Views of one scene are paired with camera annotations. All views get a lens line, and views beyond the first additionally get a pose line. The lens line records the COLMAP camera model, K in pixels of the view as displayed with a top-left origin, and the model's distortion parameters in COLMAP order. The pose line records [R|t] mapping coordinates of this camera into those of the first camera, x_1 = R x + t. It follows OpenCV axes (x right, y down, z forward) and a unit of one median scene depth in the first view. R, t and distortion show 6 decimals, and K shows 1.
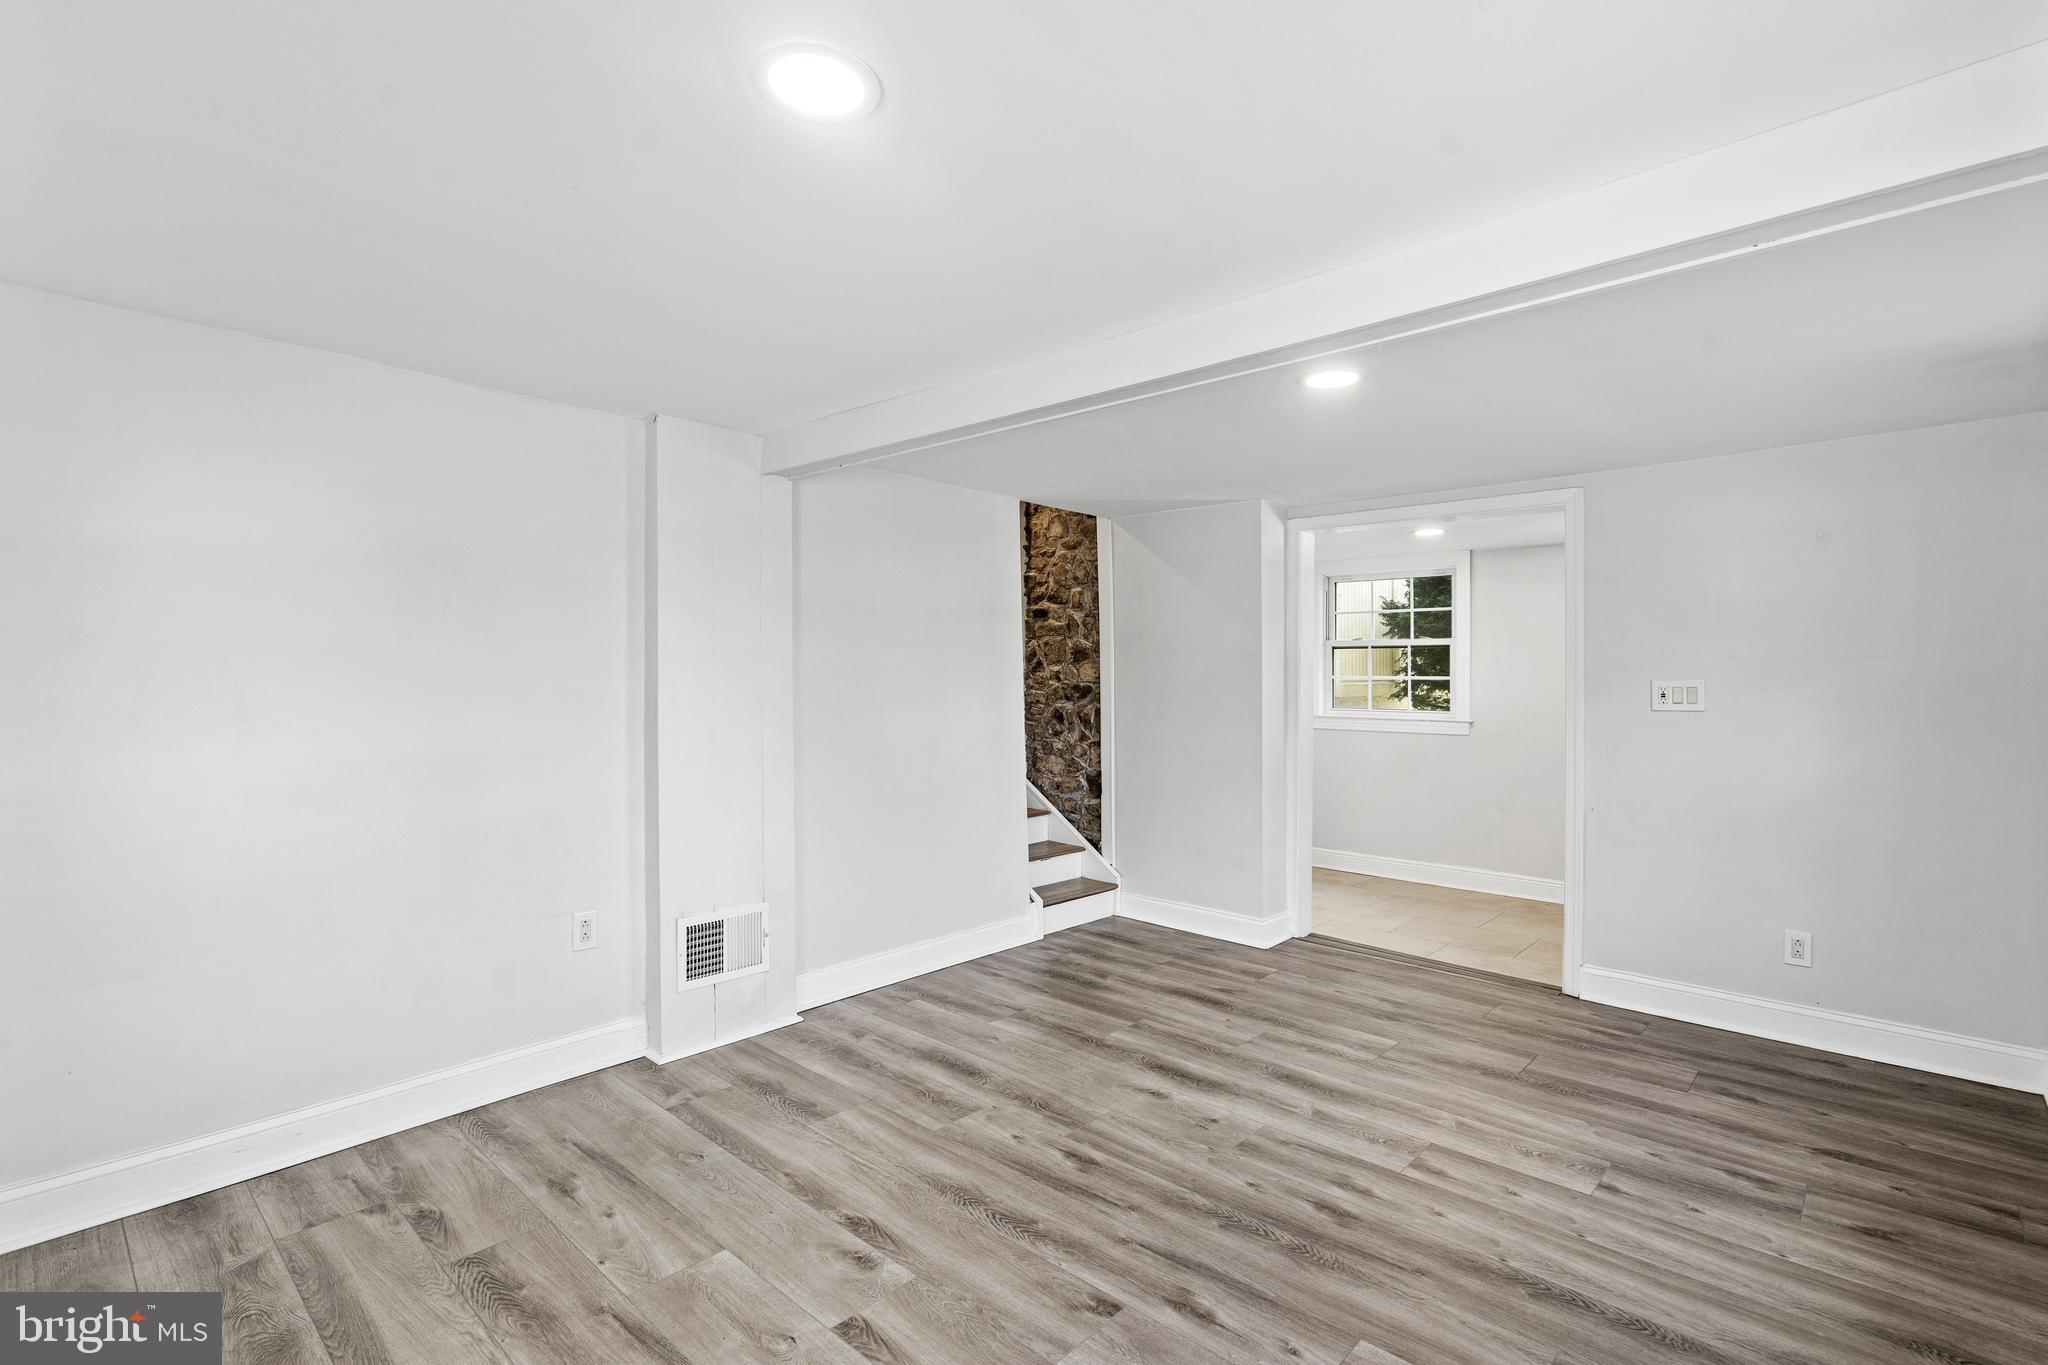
lens RADIAL K [[955.3, 0, 1018.8], [0, 955.3, 680.3], [0, 0, 1]] dist [-0.002818, 0.001207]
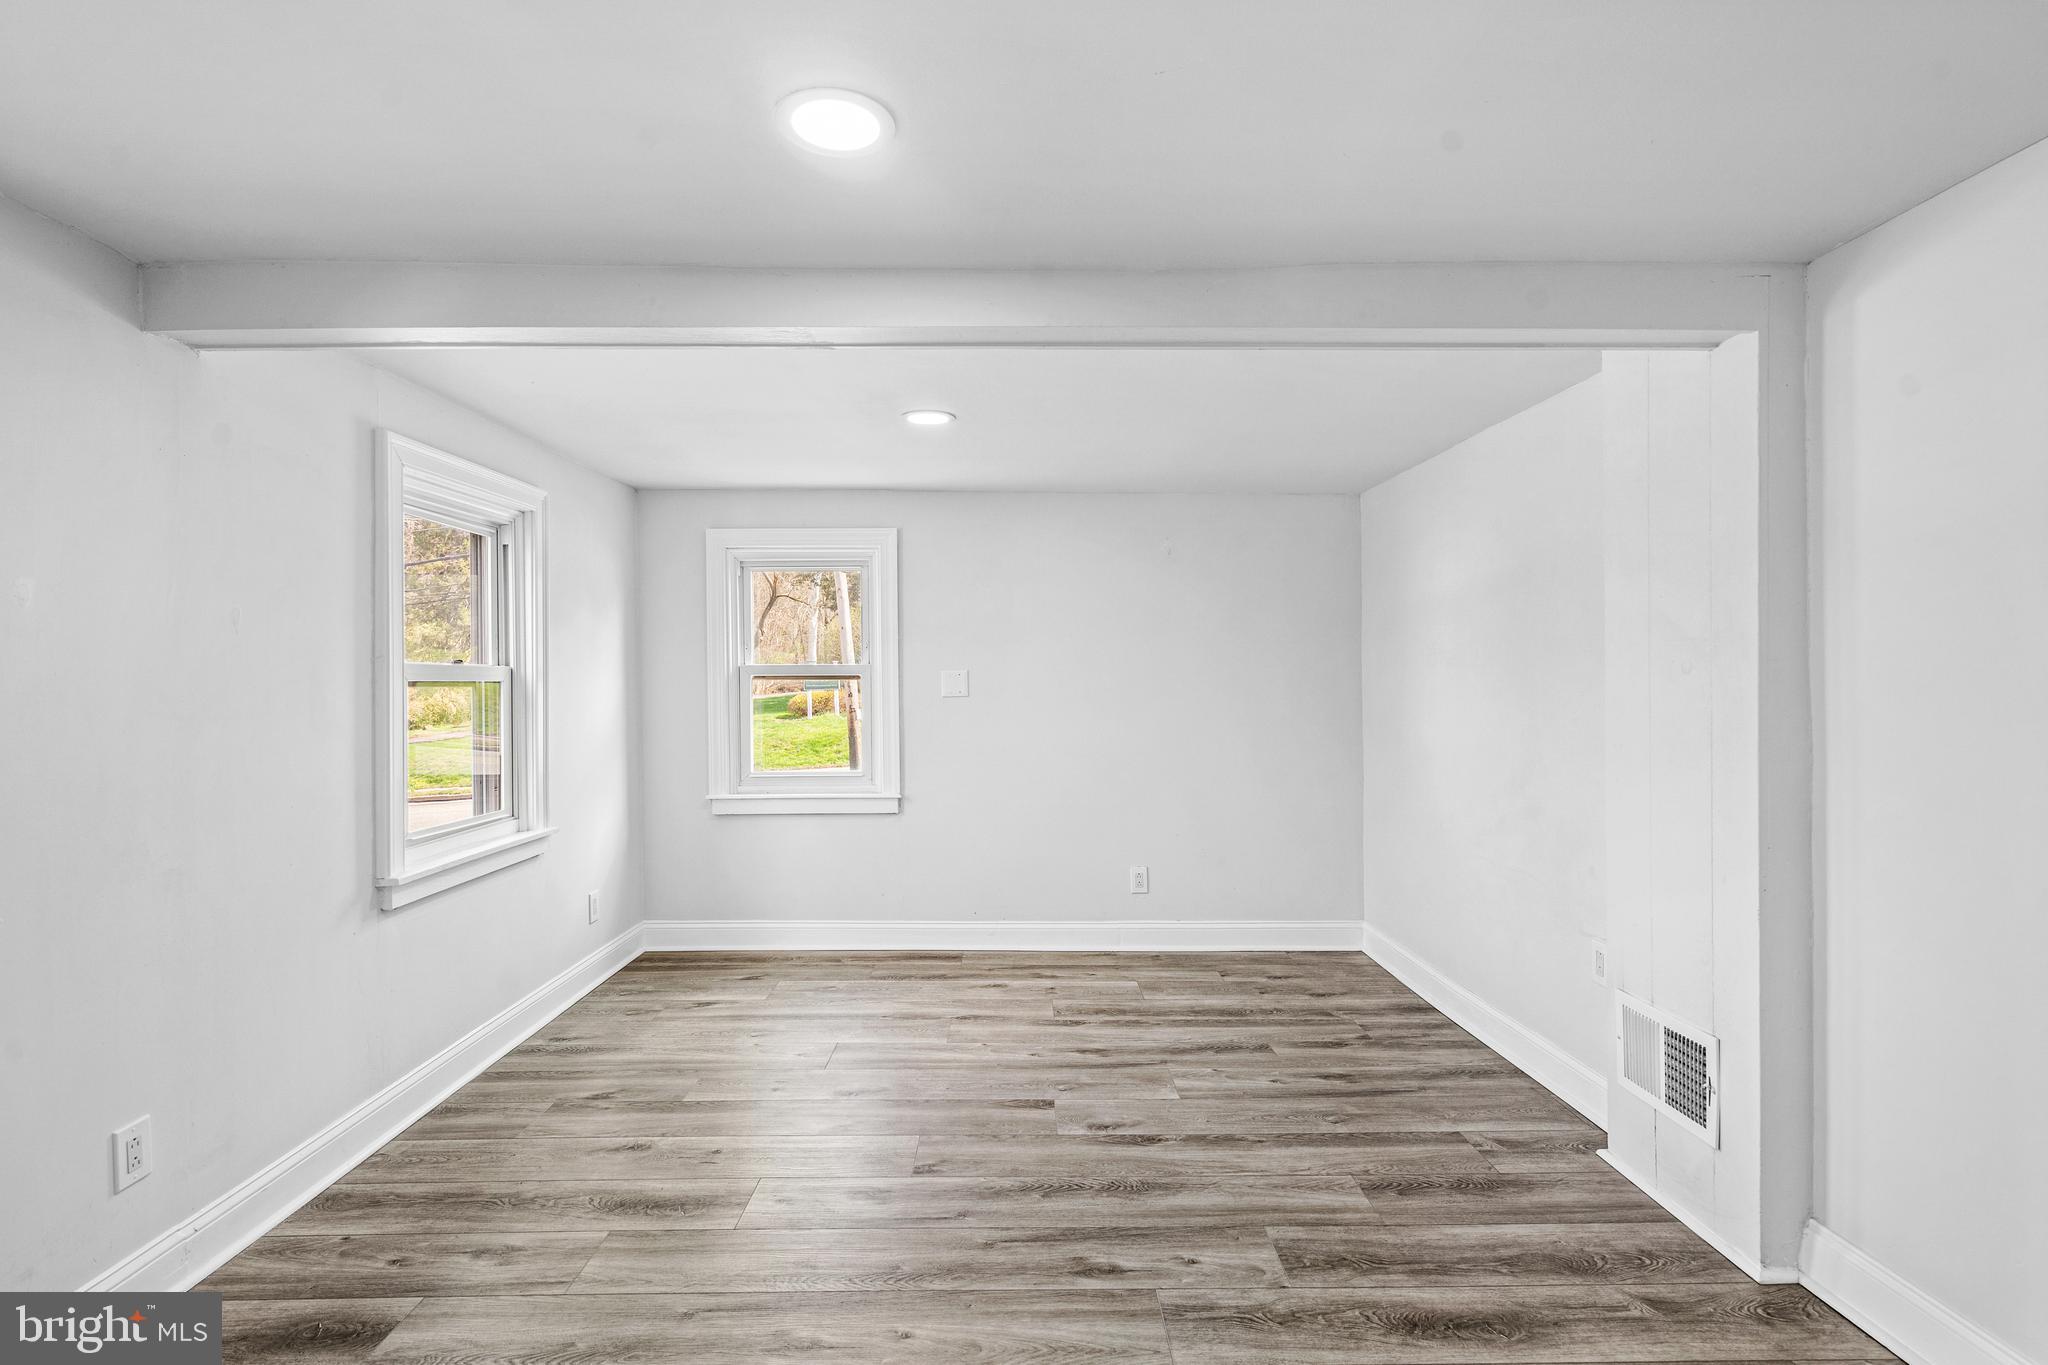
lens RADIAL K [[955.3, 0, 1029.1], [0, 955.3, 688.1], [0, 0, 1]] dist [-0.002818, 0.001207]
pose [[-0.723929, -0.000207, -0.689874, 0.613293], [-0.001266, 0.999999, 0.001028, 0.002433], [0.689873, 0.001618, -0.723928, 1.415398]]
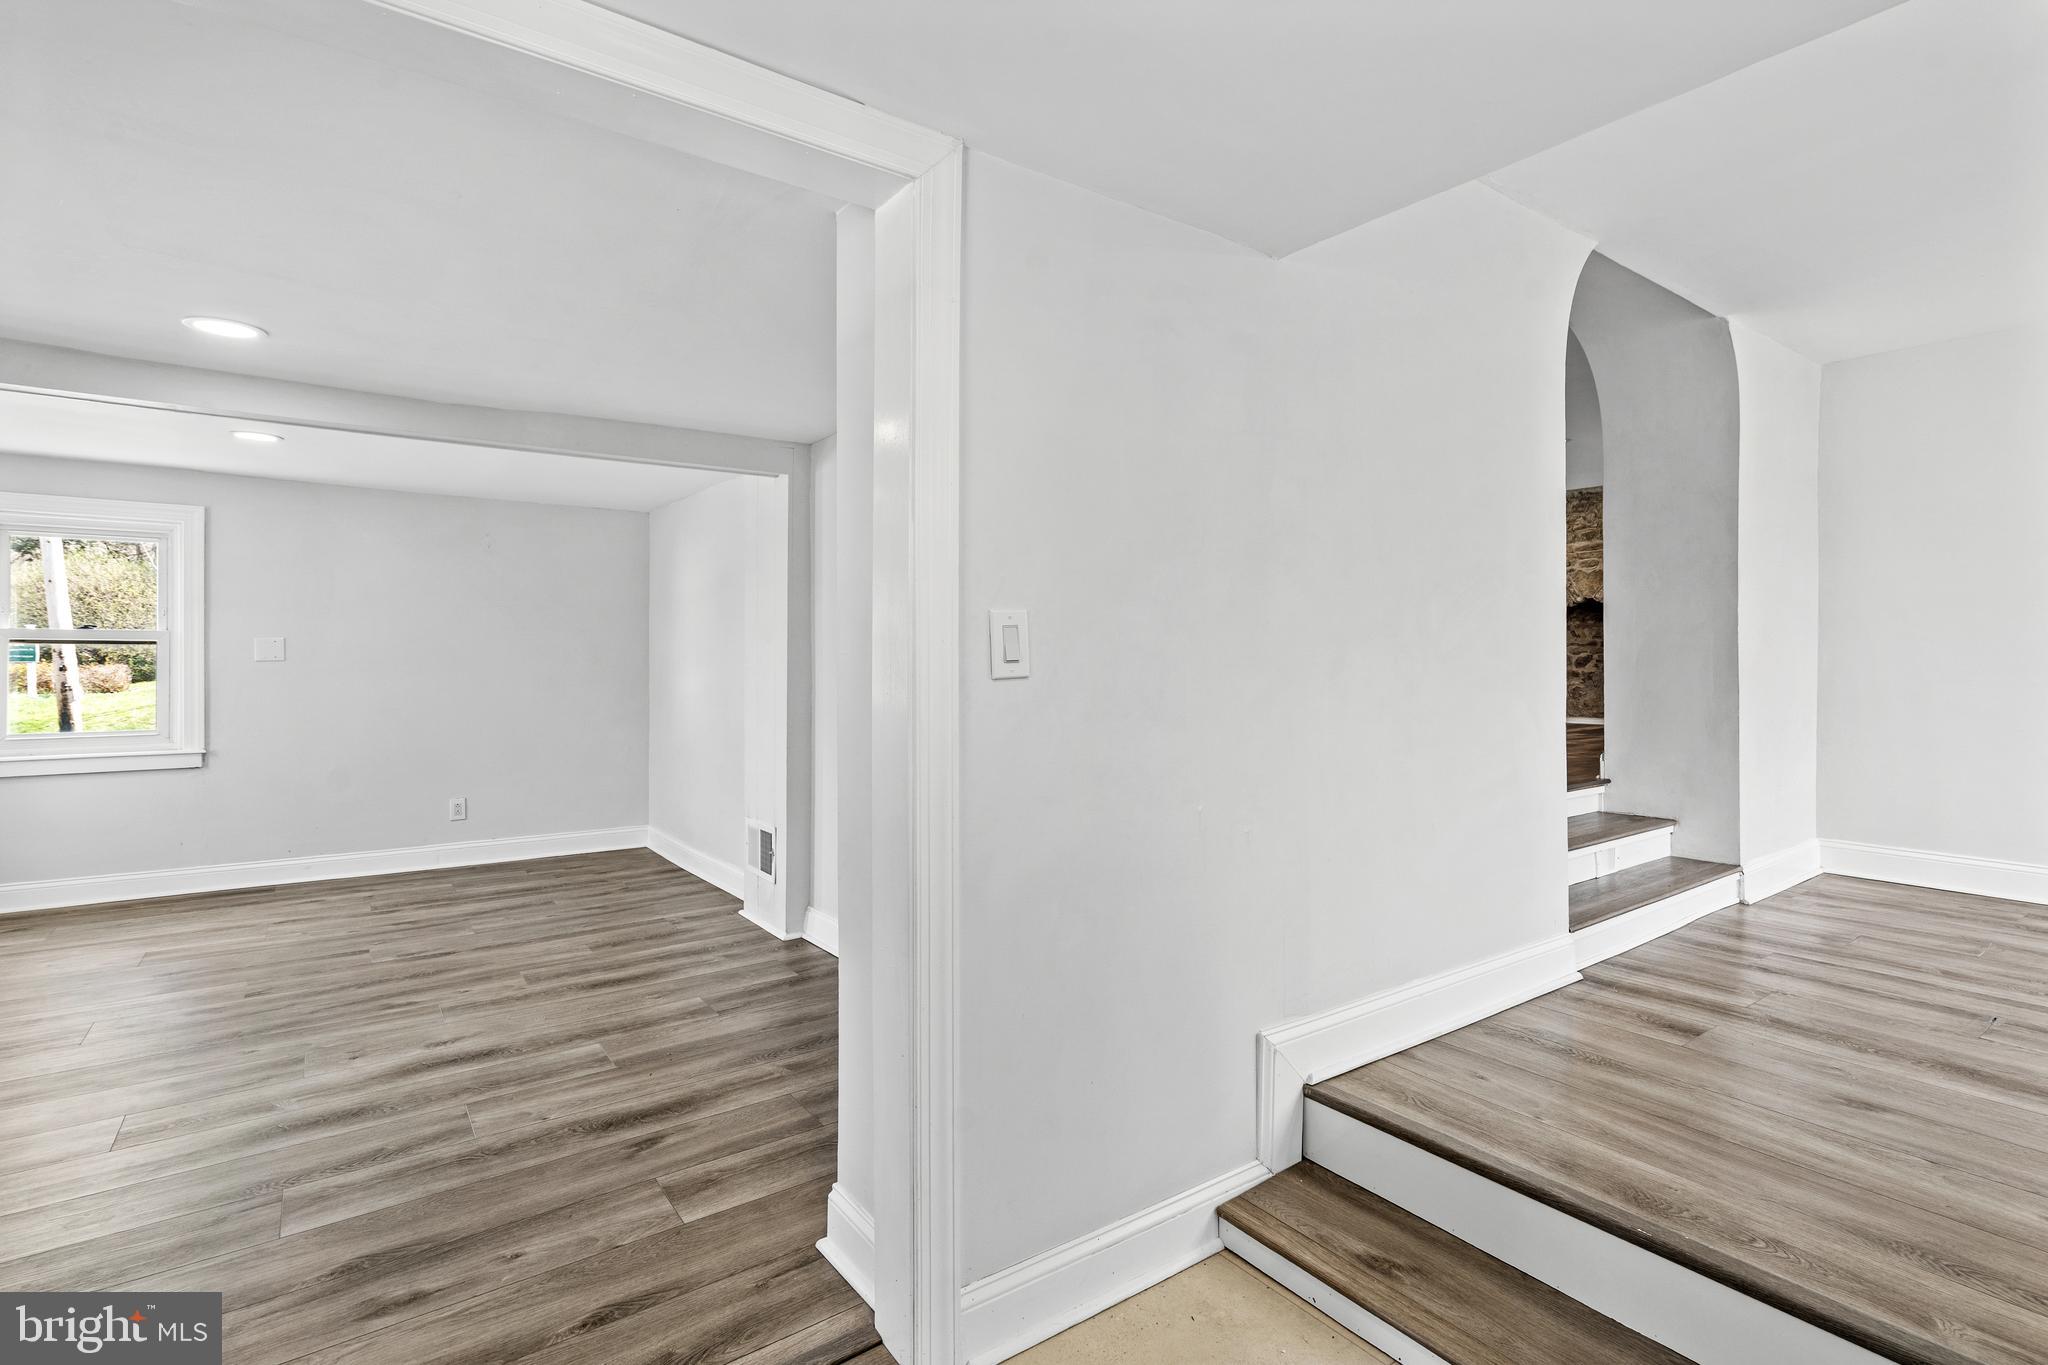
lens RADIAL K [[955.3, 0, 1037.7], [0, 955.3, 646.4], [0, 0, 1]] dist [-0.002818, 0.001207]
pose [[-0.184314, -0.018720, -0.982689, 1.113085], [-0.003442, 0.999825, -0.018400, 0.020135], [0.982861, -0.000009, -0.184346, 1.938484]]
